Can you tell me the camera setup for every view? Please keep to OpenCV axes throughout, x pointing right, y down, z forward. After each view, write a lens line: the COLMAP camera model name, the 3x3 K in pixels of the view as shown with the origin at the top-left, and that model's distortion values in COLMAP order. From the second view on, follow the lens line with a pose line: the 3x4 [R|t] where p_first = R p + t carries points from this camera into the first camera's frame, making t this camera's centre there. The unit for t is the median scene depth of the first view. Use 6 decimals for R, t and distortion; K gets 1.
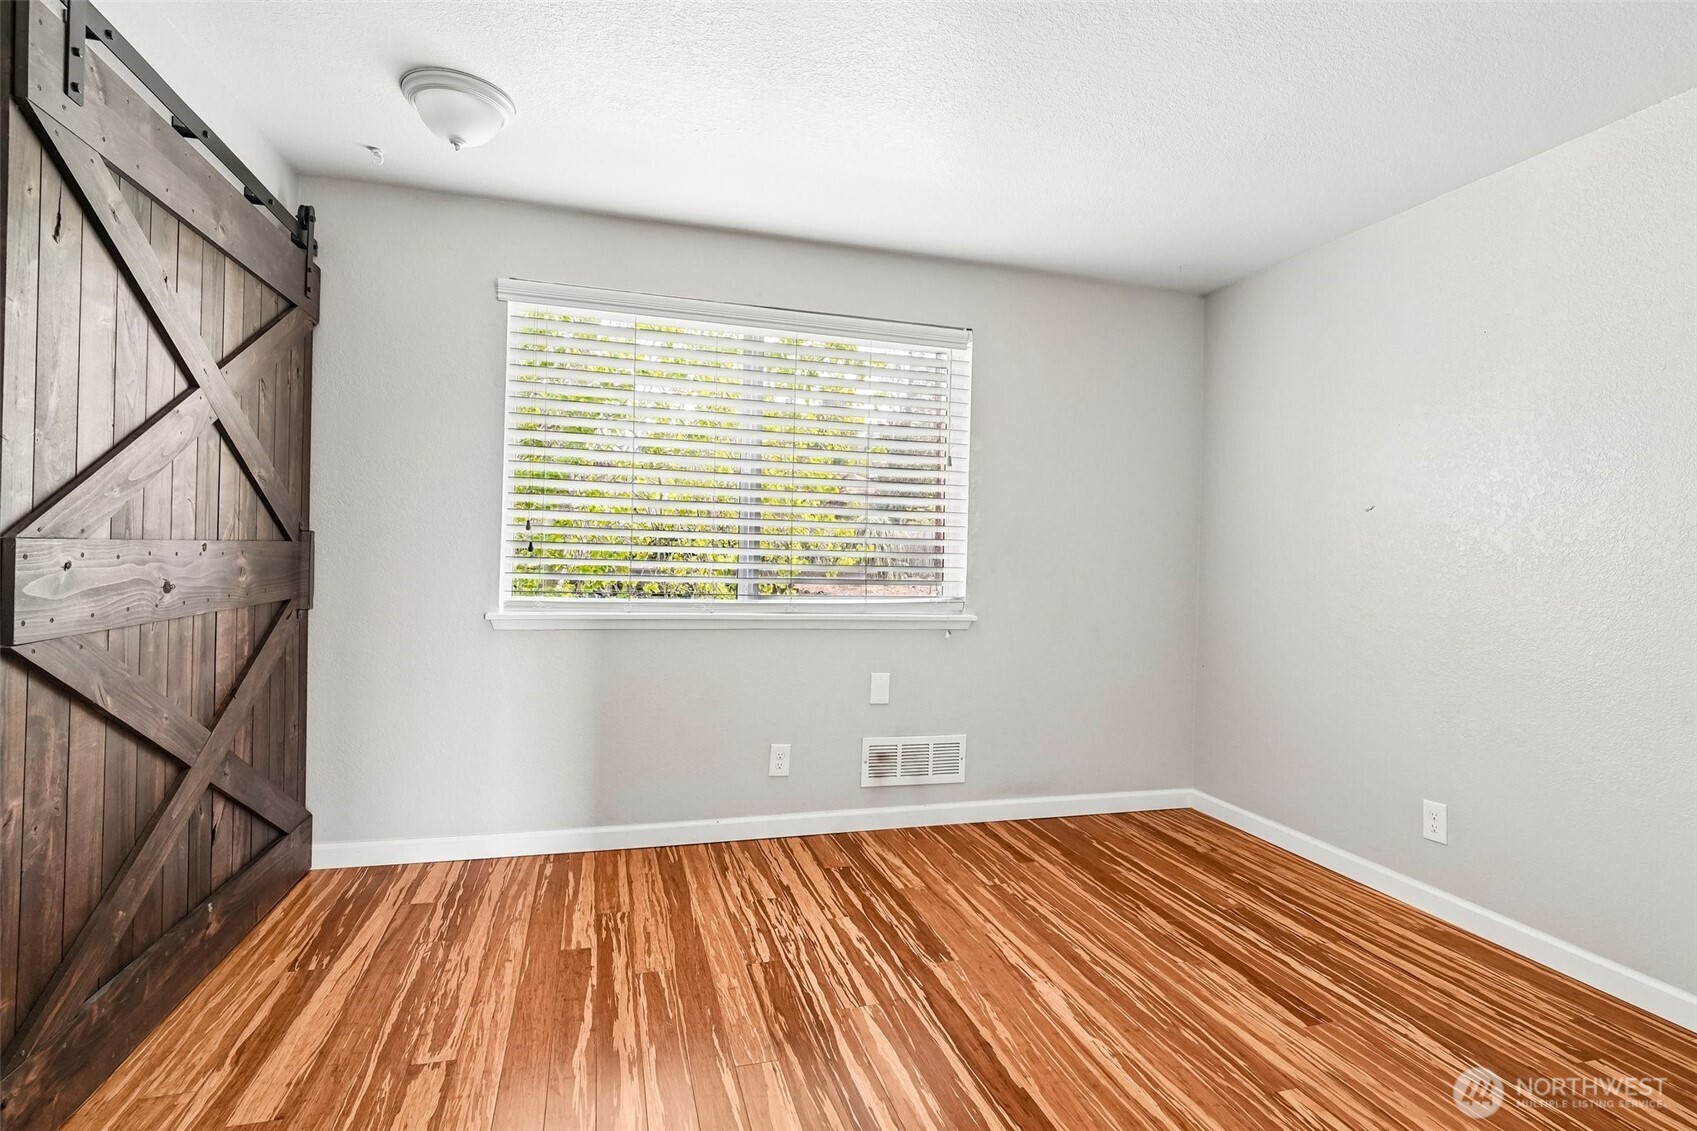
lens RADIAL K [[793.9, 0, 850.4], [0, 793.9, 556.7], [0, 0, 1]] dist [-0.007941, 0.000676]
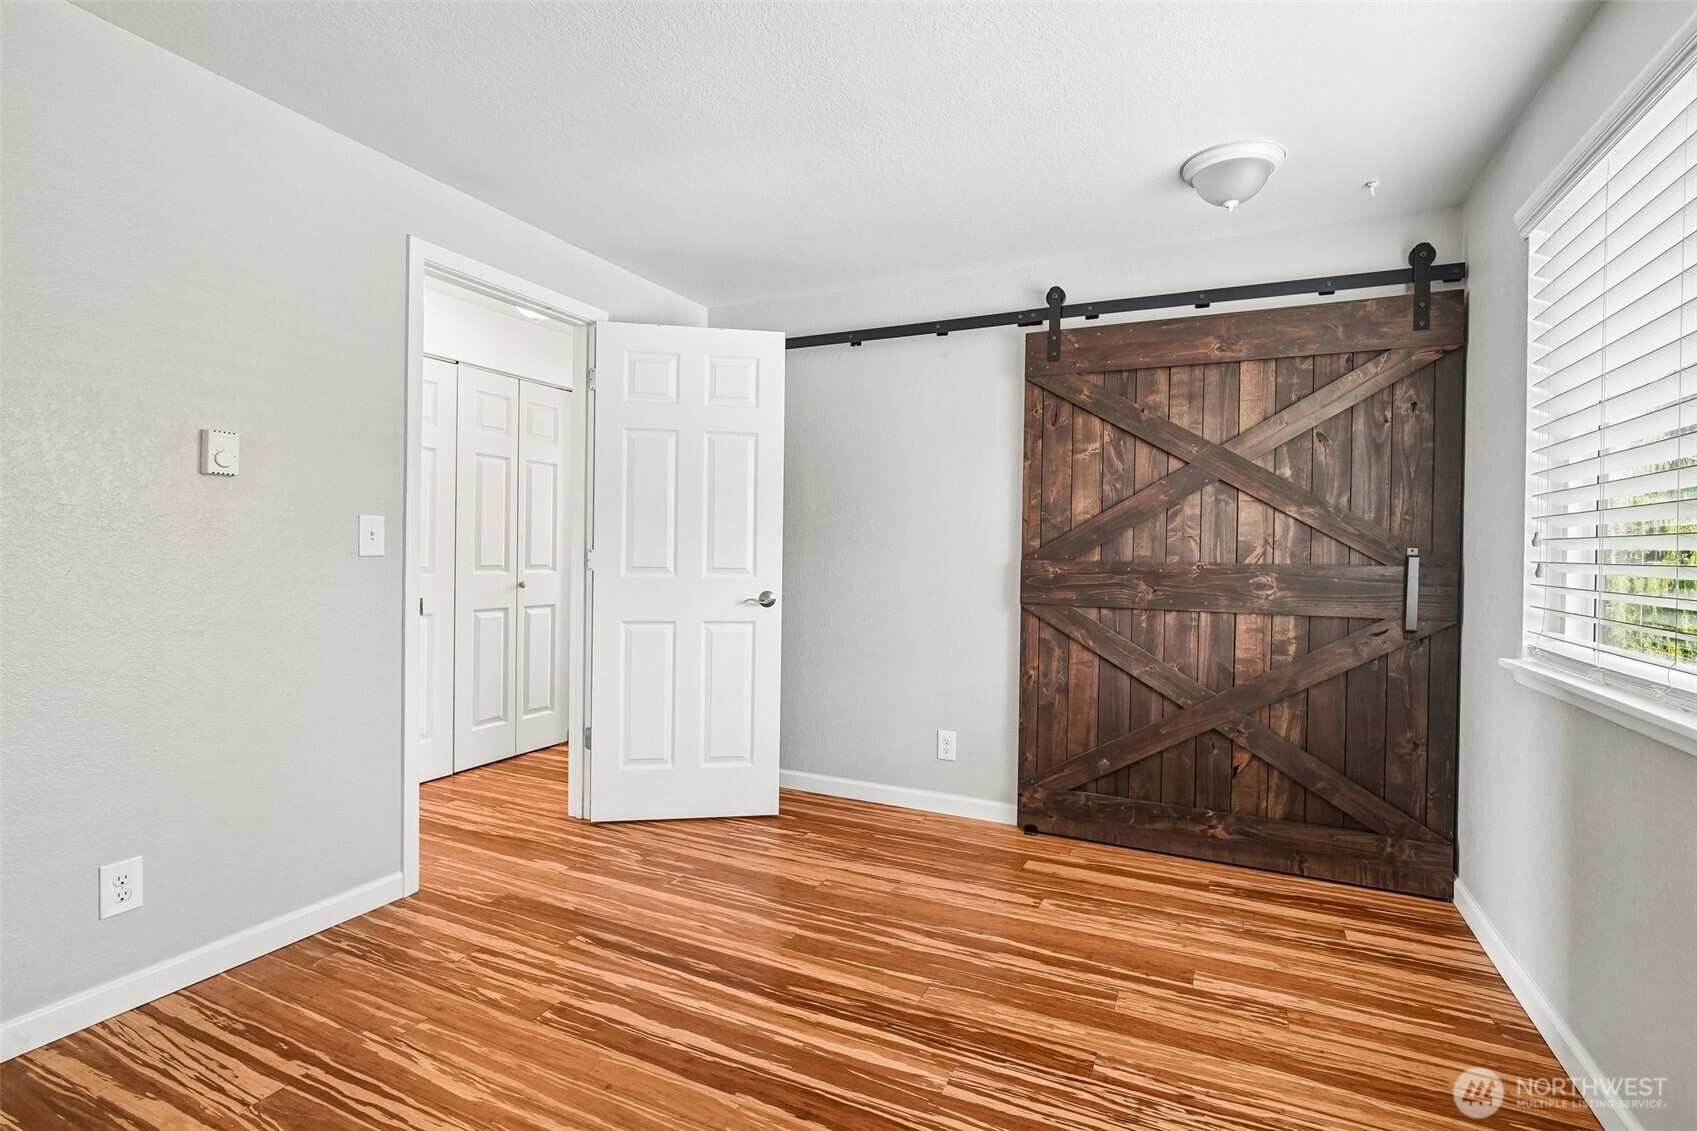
lens RADIAL K [[793.9, 0, 850.4], [0, 793.9, 556.7], [0, 0, 1]] dist [-0.007941, 0.000676]
pose [[-0.647365, -0.033716, -0.761434, 0.708470], [-0.039132, 0.999174, -0.010973, 0.016101], [0.761175, 0.022694, -0.648149, 1.377696]]
